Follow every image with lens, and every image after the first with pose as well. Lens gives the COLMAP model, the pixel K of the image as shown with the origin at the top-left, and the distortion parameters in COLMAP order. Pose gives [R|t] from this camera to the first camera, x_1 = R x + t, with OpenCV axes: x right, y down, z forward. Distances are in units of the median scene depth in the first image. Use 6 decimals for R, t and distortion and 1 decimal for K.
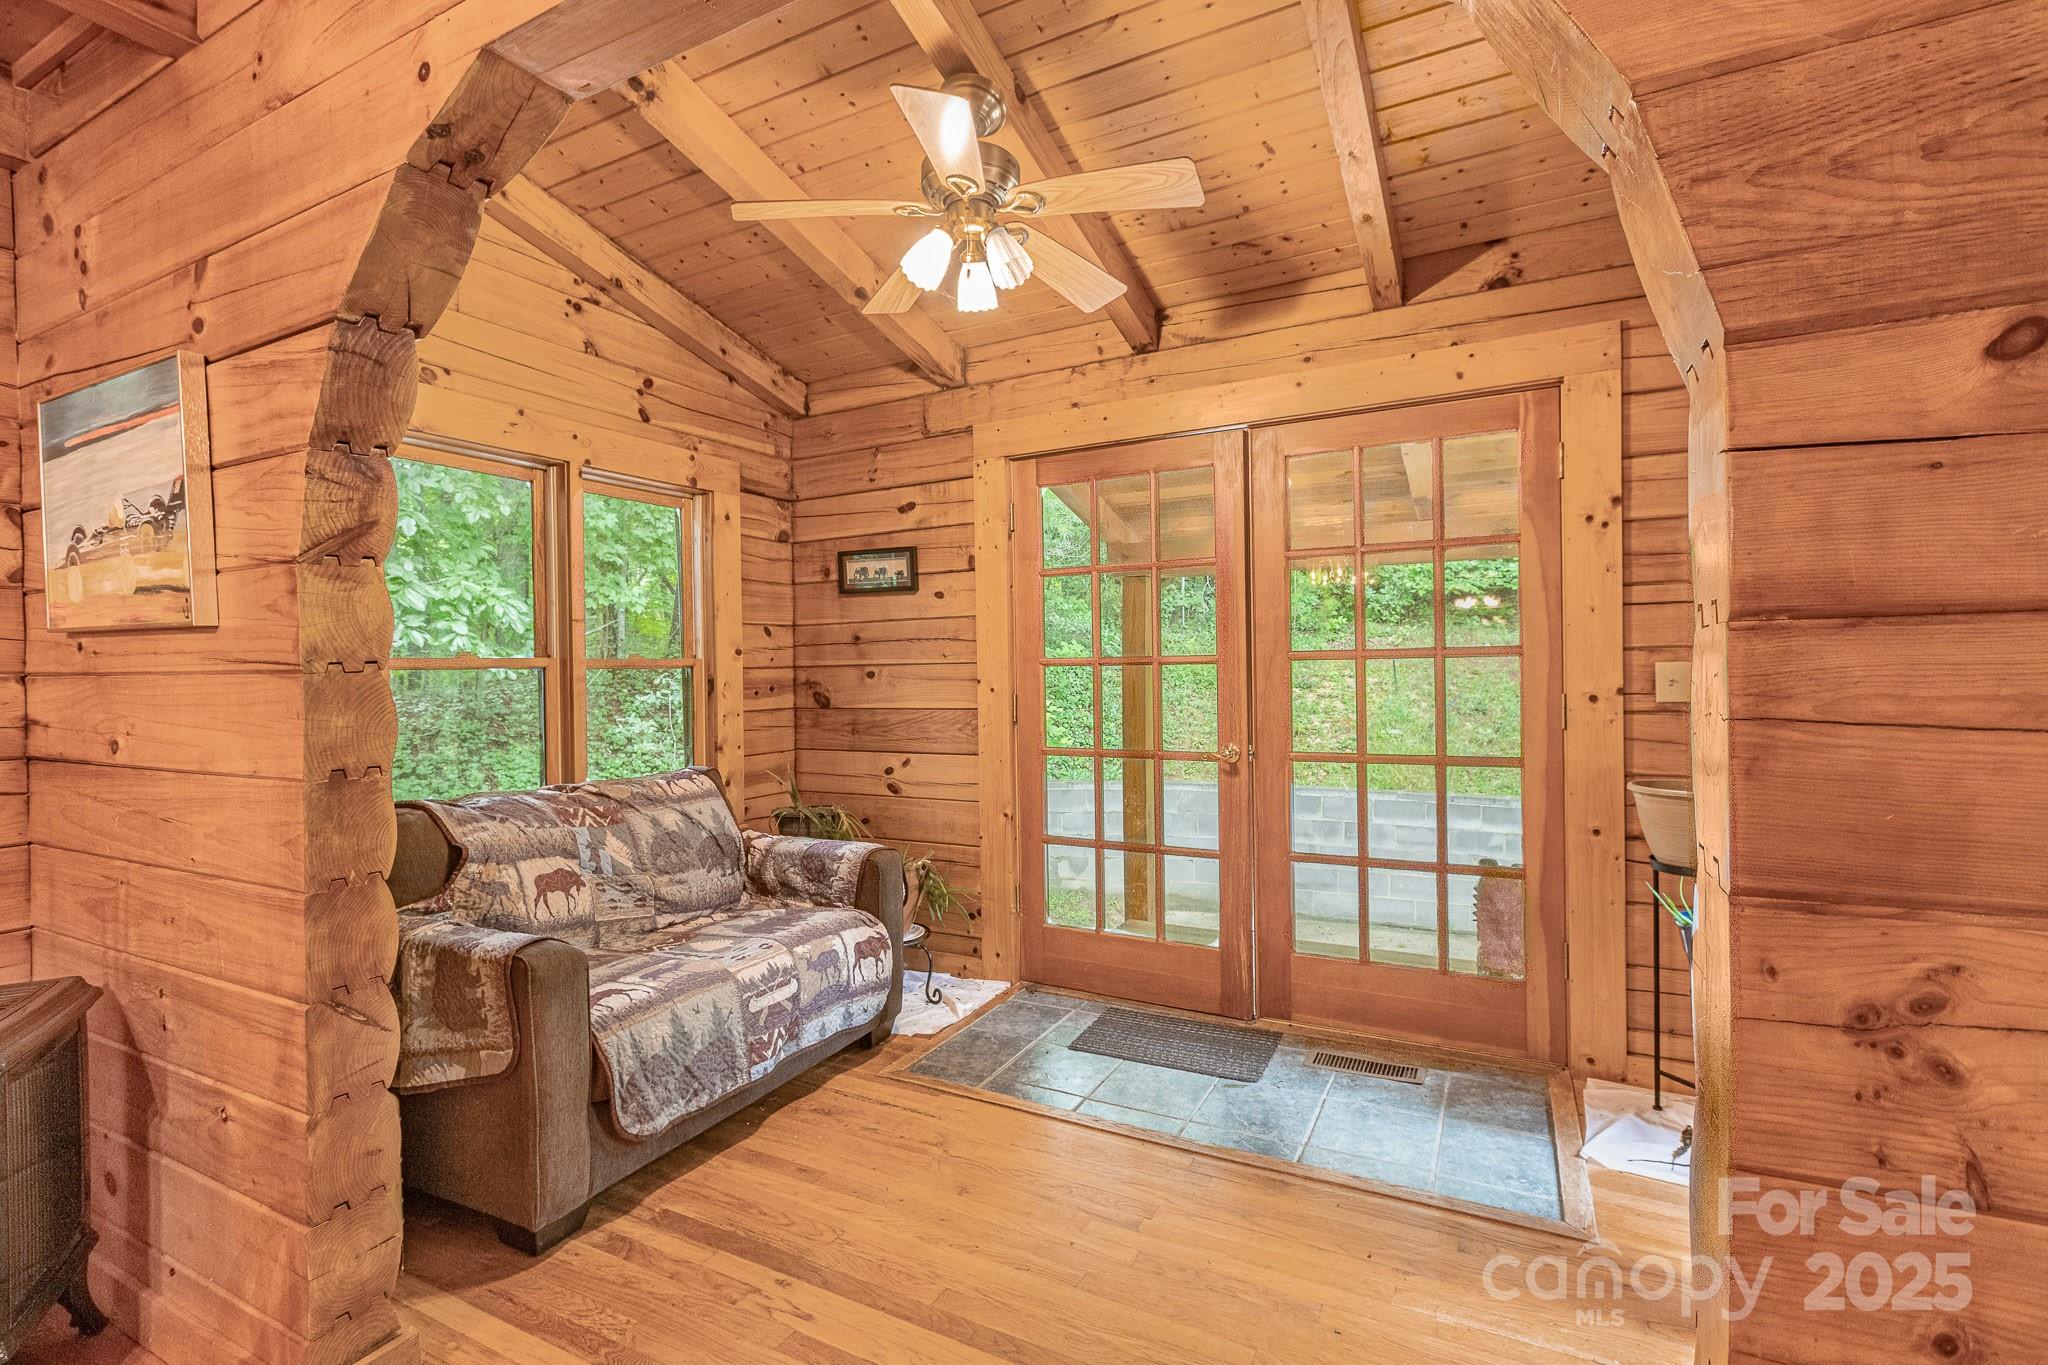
lens RADIAL K [[933.5, 0, 1024.0], [0, 933.5, 682.5], [0, 0, 1]] dist [0.000398, -0.000005]
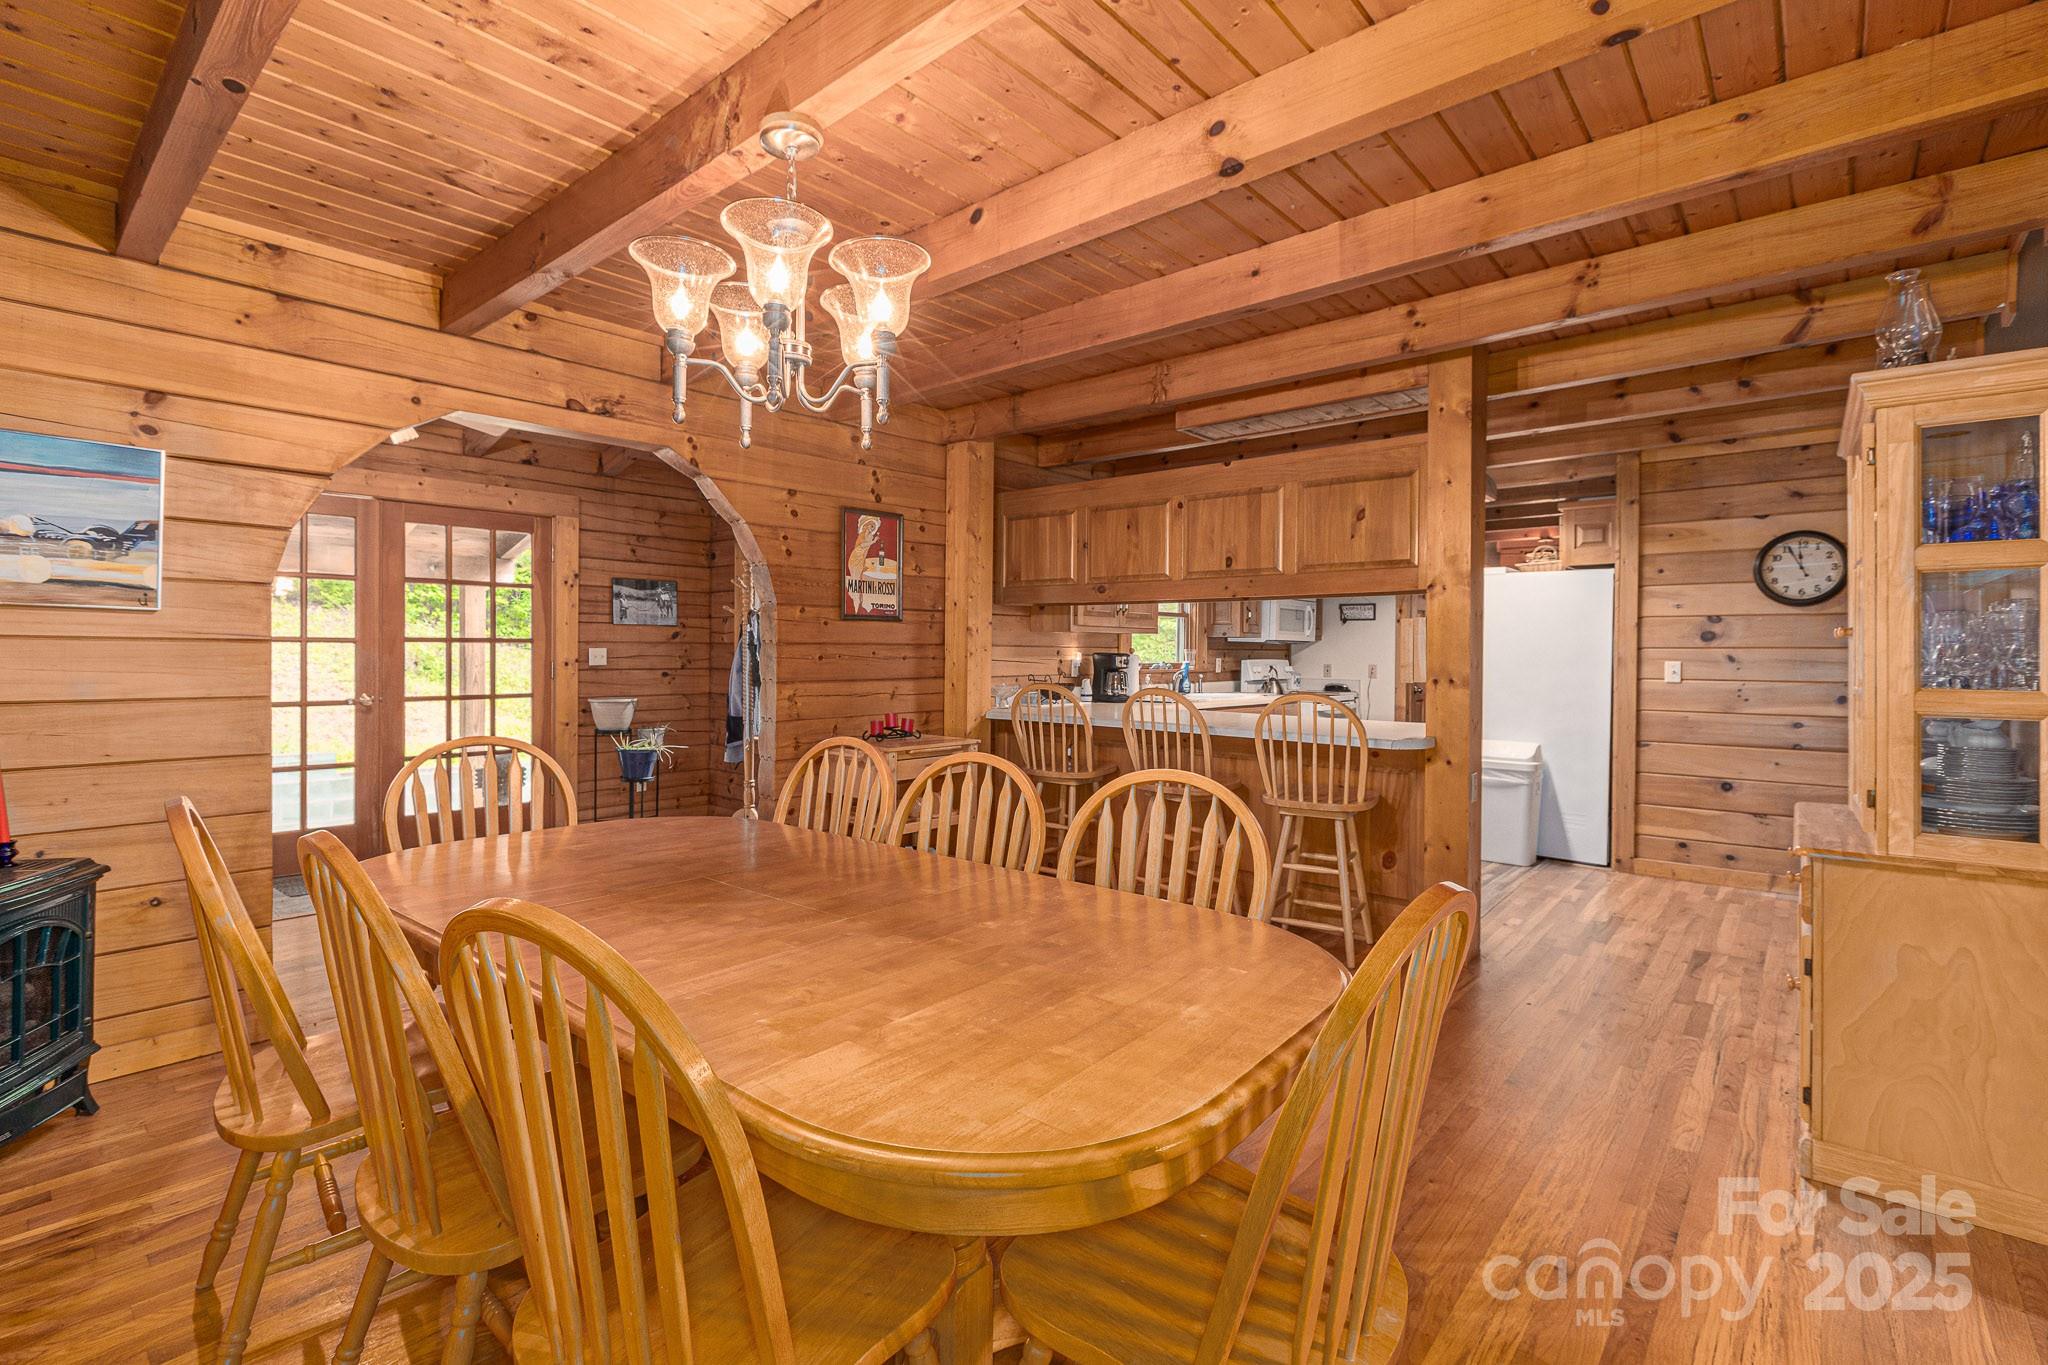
lens RADIAL K [[933.5, 0, 1024.0], [0, 933.5, 682.5], [0, 0, 1]] dist [0.000398, -0.000005]
pose [[0.224367, -0.015503, 0.974381, -1.263714], [-0.001192, 0.999868, 0.016183, 0.023681], [-0.974504, -0.004792, 0.224319, -0.533933]]
